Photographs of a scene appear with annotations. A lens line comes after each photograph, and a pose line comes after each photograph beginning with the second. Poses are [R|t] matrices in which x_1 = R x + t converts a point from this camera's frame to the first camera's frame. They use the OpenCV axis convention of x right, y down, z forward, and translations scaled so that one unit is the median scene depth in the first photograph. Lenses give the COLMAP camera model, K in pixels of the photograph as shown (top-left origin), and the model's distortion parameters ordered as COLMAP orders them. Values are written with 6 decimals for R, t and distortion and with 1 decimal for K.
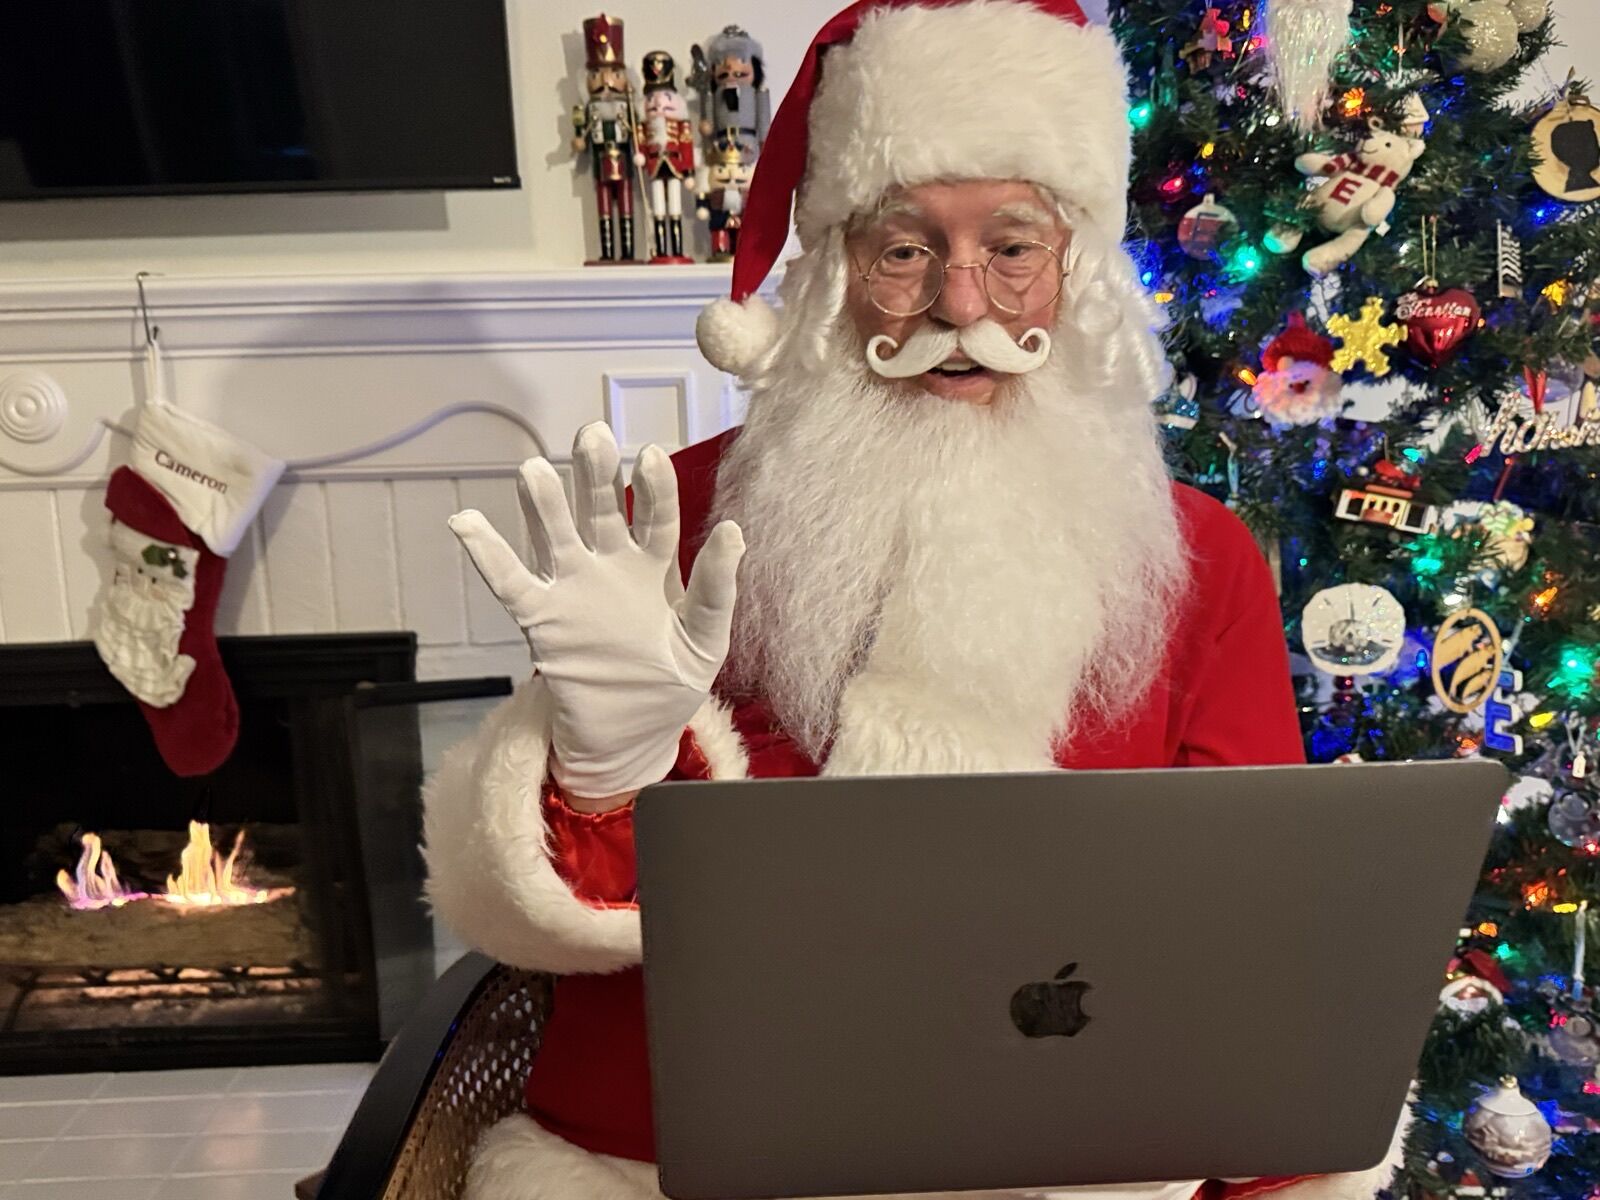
lens RADIAL K [[1331.7, 0, 800.0], [0, 1331.7, 600.0], [0, 0, 1]] dist [-0.012524, 0.000702]
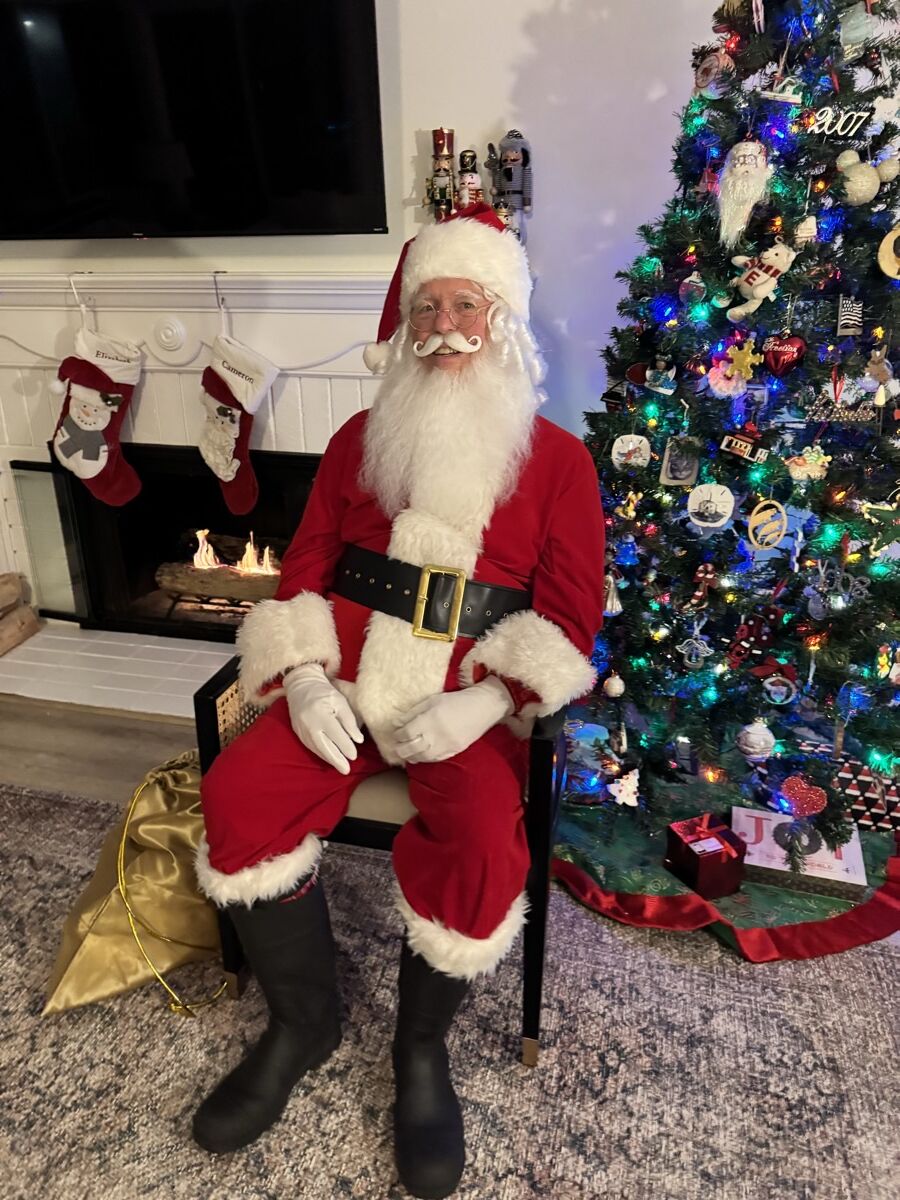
lens RADIAL K [[861.2, 0, 444.0], [0, 861.2, 608.3], [0, 0, 1]] dist [0.001129, -0.007339]
pose [[0.961961, 0.123375, -0.243741, 0.324290], [-0.064780, 0.969782, 0.235214, -0.100955], [0.265395, -0.210477, 0.940885, -0.383217]]
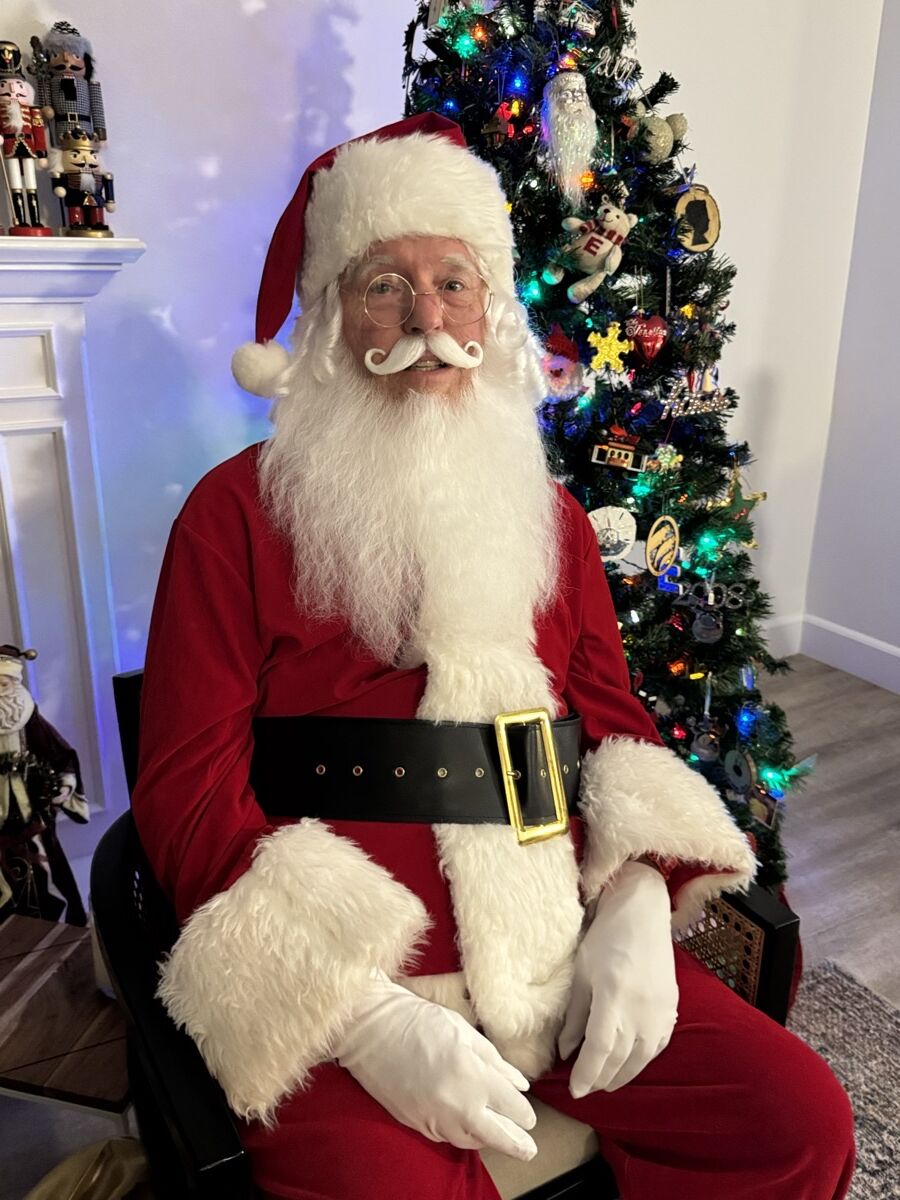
lens RADIAL K [[968.7, 0, 451.0], [0, 968.7, 591.6], [0, 0, 1]] dist [0.040268, -0.066873]
pose [[0.888030, -0.109819, 0.446477, -0.267169], [0.032982, 0.983770, 0.176374, -0.112216], [-0.458600, -0.141900, 0.877240, 0.026899]]
